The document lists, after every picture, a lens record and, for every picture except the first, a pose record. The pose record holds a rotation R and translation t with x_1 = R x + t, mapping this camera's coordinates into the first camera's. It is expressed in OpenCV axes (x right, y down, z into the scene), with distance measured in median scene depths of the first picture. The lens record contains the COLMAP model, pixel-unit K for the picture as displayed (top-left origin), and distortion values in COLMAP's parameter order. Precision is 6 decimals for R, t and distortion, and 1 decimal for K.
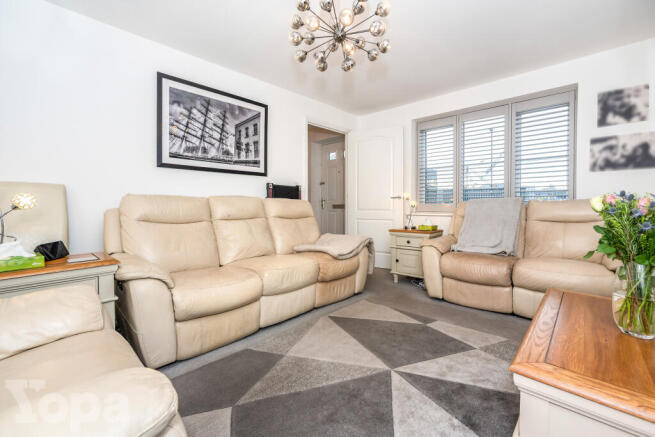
lens RADIAL K [[283.1, 0, 328.8], [0, 283.1, 212.8], [0, 0, 1]] dist [-0.027953, 0.016600]
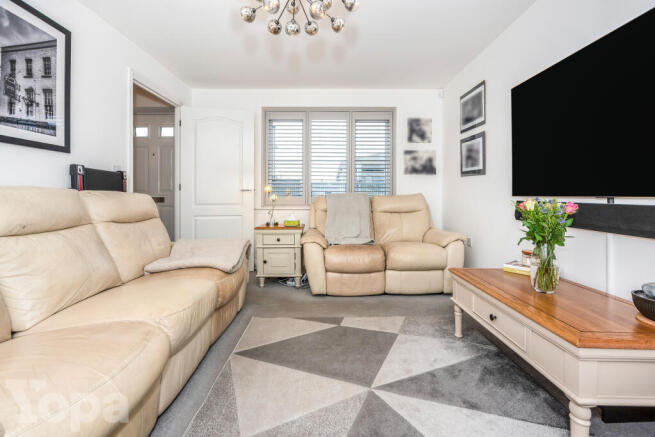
lens RADIAL K [[289.9, 0, 327.0], [0, 289.9, 198.9], [0, 0, 1]] dist [0.000365, 0.000615]
pose [[0.726339, -0.007263, 0.687298, -0.278106], [0.013890, 0.999895, -0.004112, -0.026572], [-0.687196, 0.012533, 0.726364, 0.222629]]
